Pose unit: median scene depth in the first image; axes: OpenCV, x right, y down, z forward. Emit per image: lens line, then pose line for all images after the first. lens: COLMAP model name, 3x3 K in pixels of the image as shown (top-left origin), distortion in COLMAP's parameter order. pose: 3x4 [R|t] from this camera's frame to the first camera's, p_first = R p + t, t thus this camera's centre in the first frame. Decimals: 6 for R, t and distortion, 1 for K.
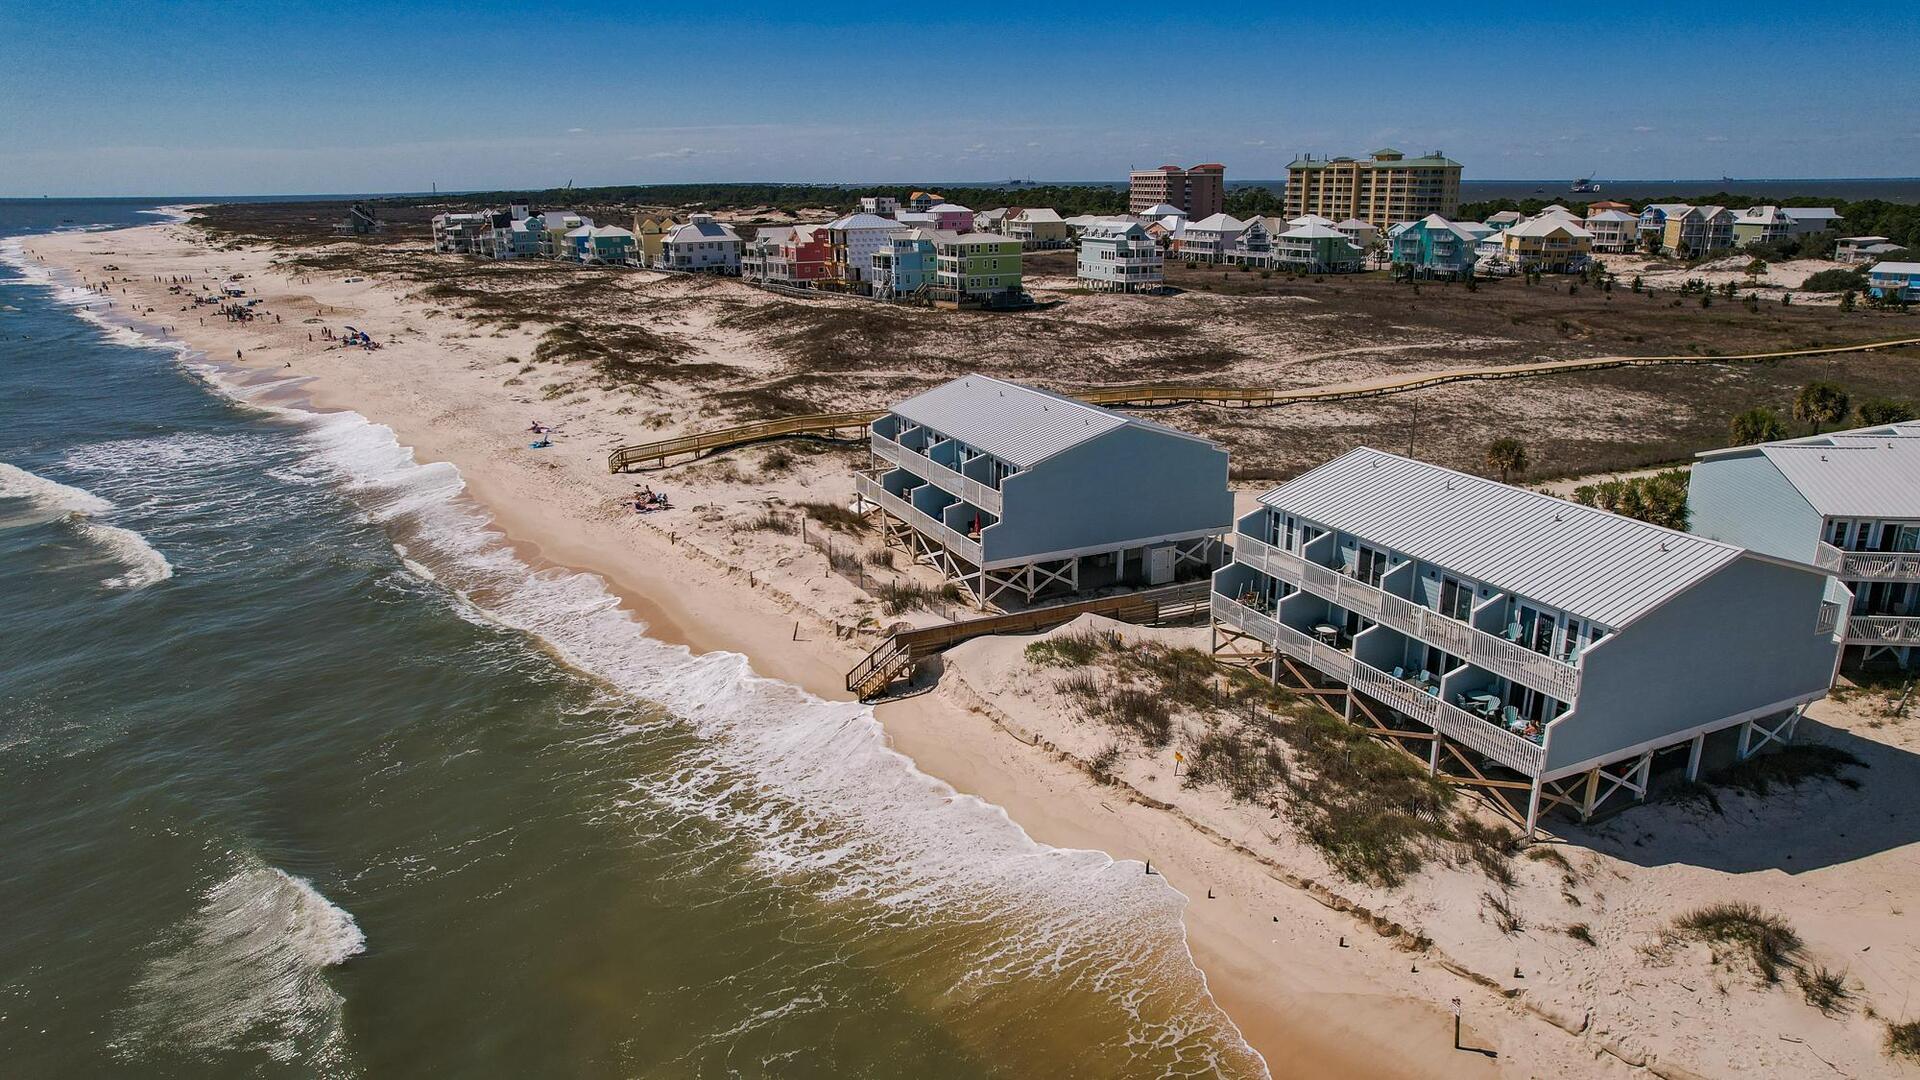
lens RADIAL K [[1214.9, 0, 959.0], [0, 1214.9, 562.1], [0, 0, 1]] dist [-0.070639, 0.061844]
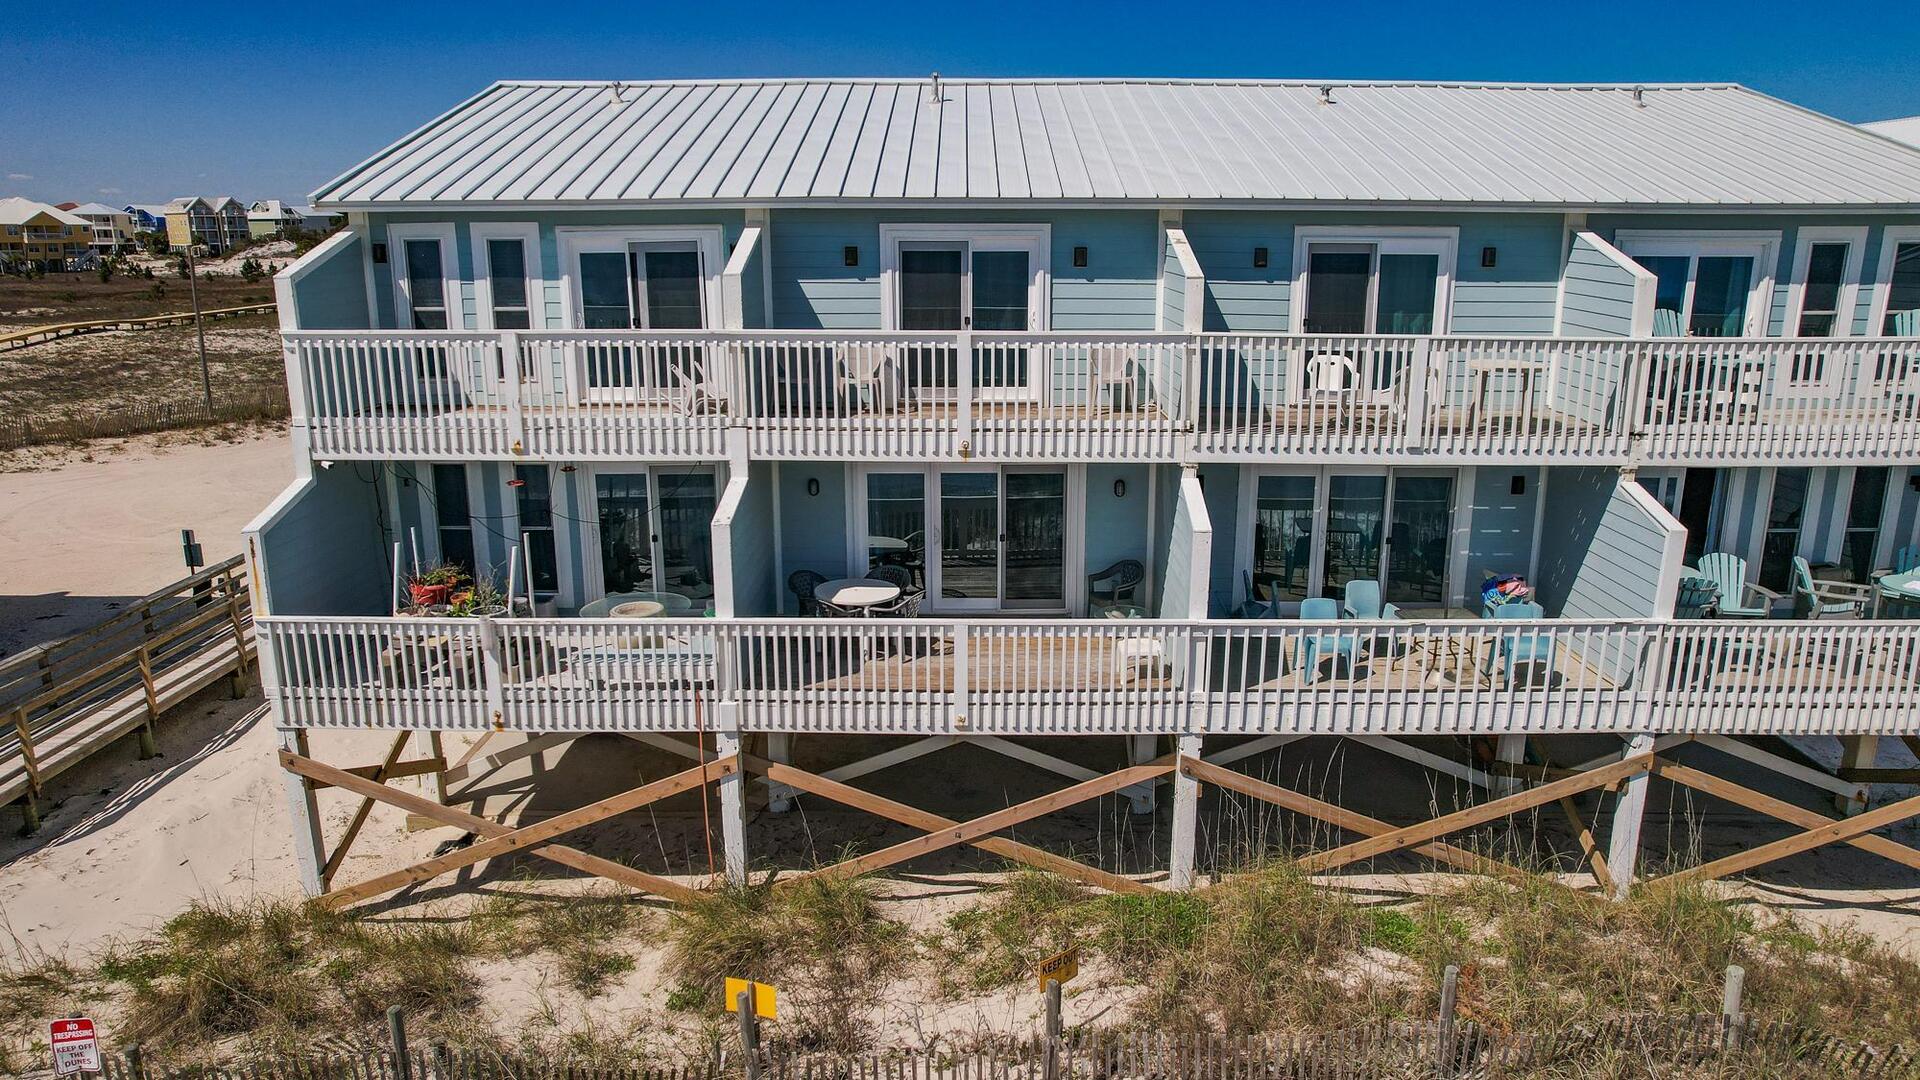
lens RADIAL K [[1254.0, 0, 960.7], [0, 1254.0, 552.9], [0, 0, 1]] dist [-0.077102, 0.070716]
pose [[0.429294, -0.216970, 0.876716, 0.072559], [0.266782, 0.957863, 0.106419, 0.021968], [-0.862864, 0.188207, 0.469088, 0.768136]]
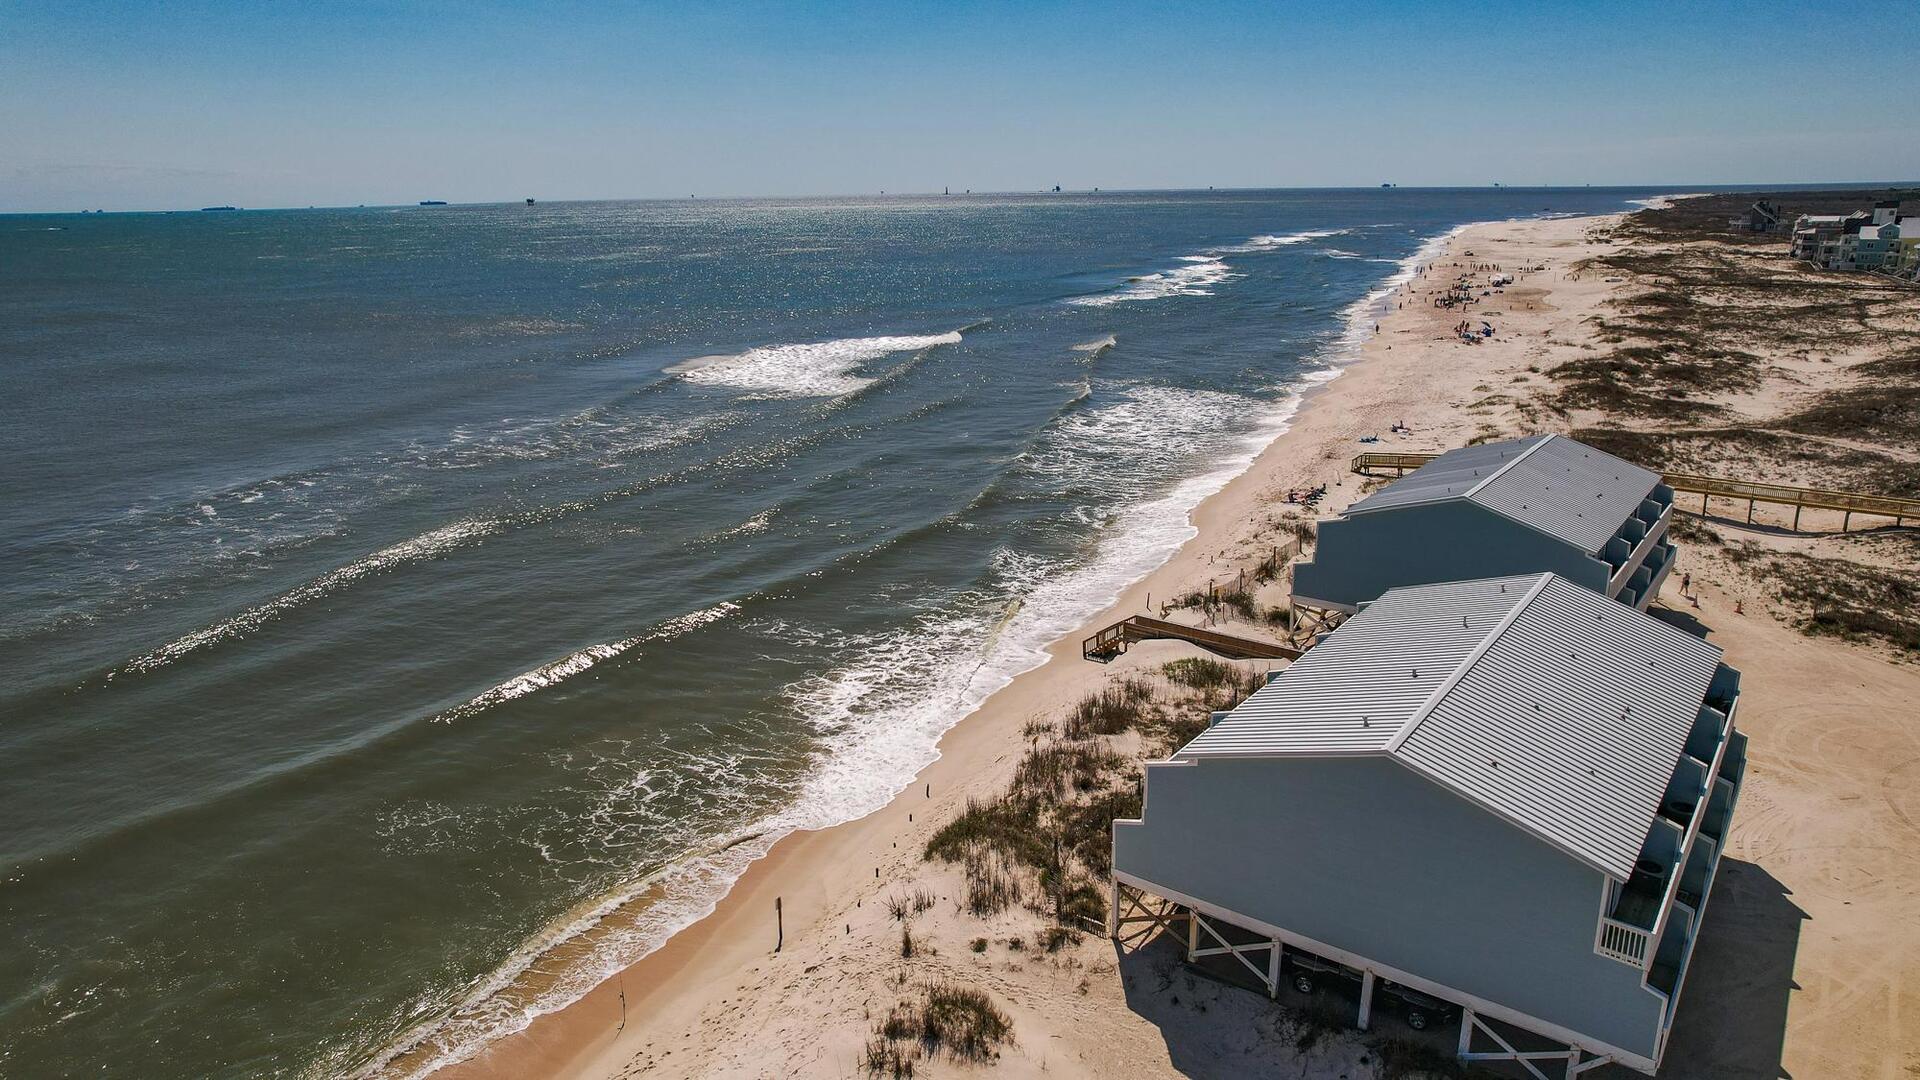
lens RADIAL K [[1254.0, 0, 960.7], [0, 1254.0, 552.9], [0, 0, 1]] dist [-0.077102, 0.070716]
pose [[0.450491, 0.259036, -0.854376, 0.862463], [-0.263336, 0.952959, 0.150075, -0.129397], [0.853060, 0.157380, 0.497514, 0.251646]]
